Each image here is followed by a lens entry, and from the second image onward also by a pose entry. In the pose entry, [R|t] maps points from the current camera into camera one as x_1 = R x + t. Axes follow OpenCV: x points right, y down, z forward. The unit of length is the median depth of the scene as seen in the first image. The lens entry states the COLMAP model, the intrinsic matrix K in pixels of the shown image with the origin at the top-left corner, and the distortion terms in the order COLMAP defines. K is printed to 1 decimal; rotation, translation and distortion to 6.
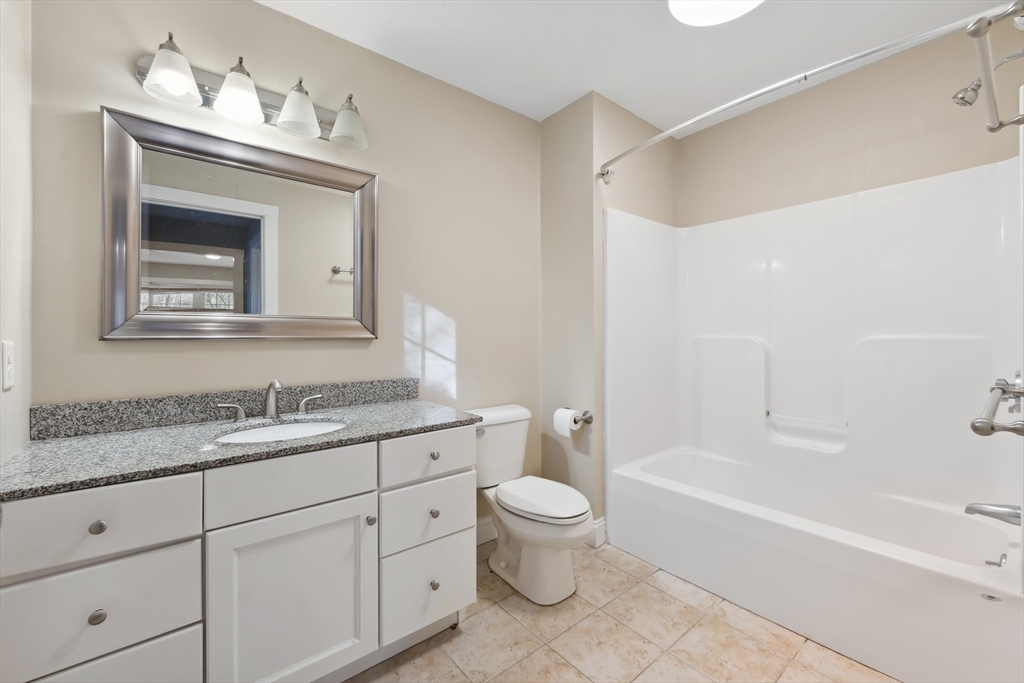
lens RADIAL K [[417.3, 0, 512.6], [0, 417.3, 336.5], [0, 0, 1]] dist [0.001008, 0.000057]
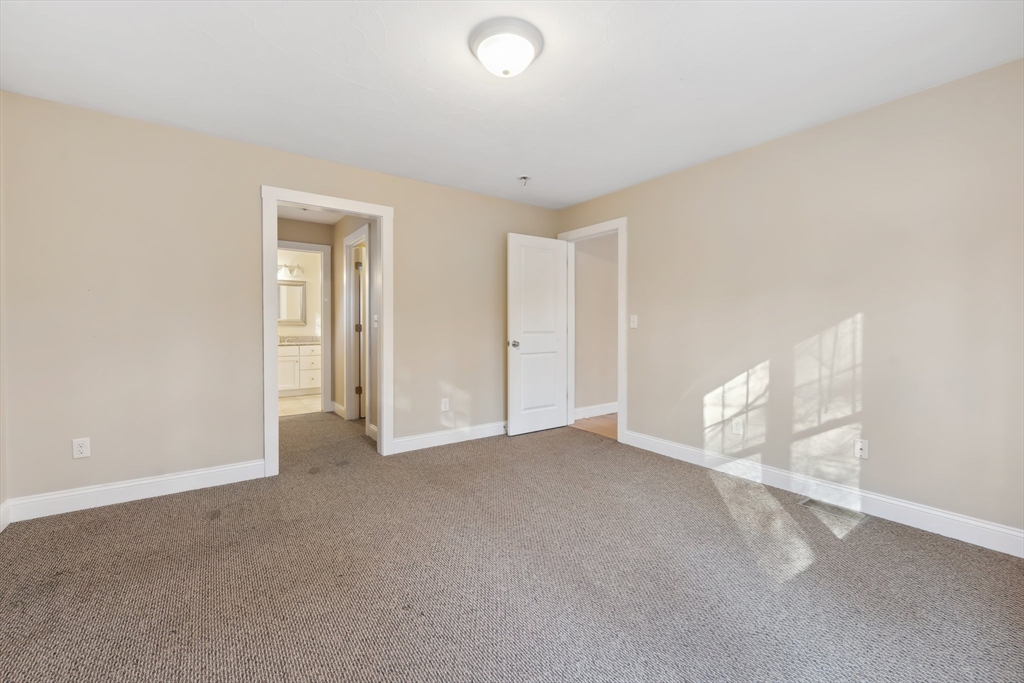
lens RADIAL K [[417.3, 0, 512.6], [0, 417.3, 336.5], [0, 0, 1]] dist [0.001008, 0.000057]
pose [[0.997699, 0.004312, -0.067664, 0.955137], [-0.002617, 0.999681, 0.025120, 0.003712], [0.067750, -0.024885, 0.997392, -1.411898]]
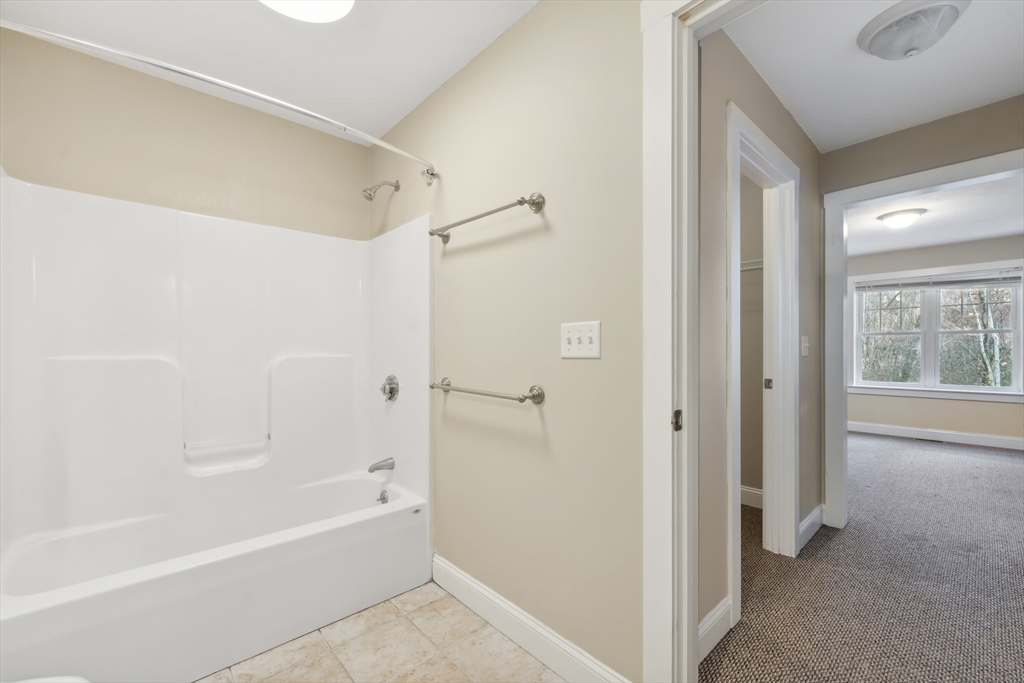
lens RADIAL K [[423.0, 0, 513.8], [0, 423.0, 356.3], [0, 0, 1]] dist [0.000204, -0.000026]
pose [[-0.052048, -0.006037, 0.998626, -0.472744], [0.008210, 0.999945, 0.006473, -0.001000], [-0.998611, 0.008536, -0.051995, 0.585705]]
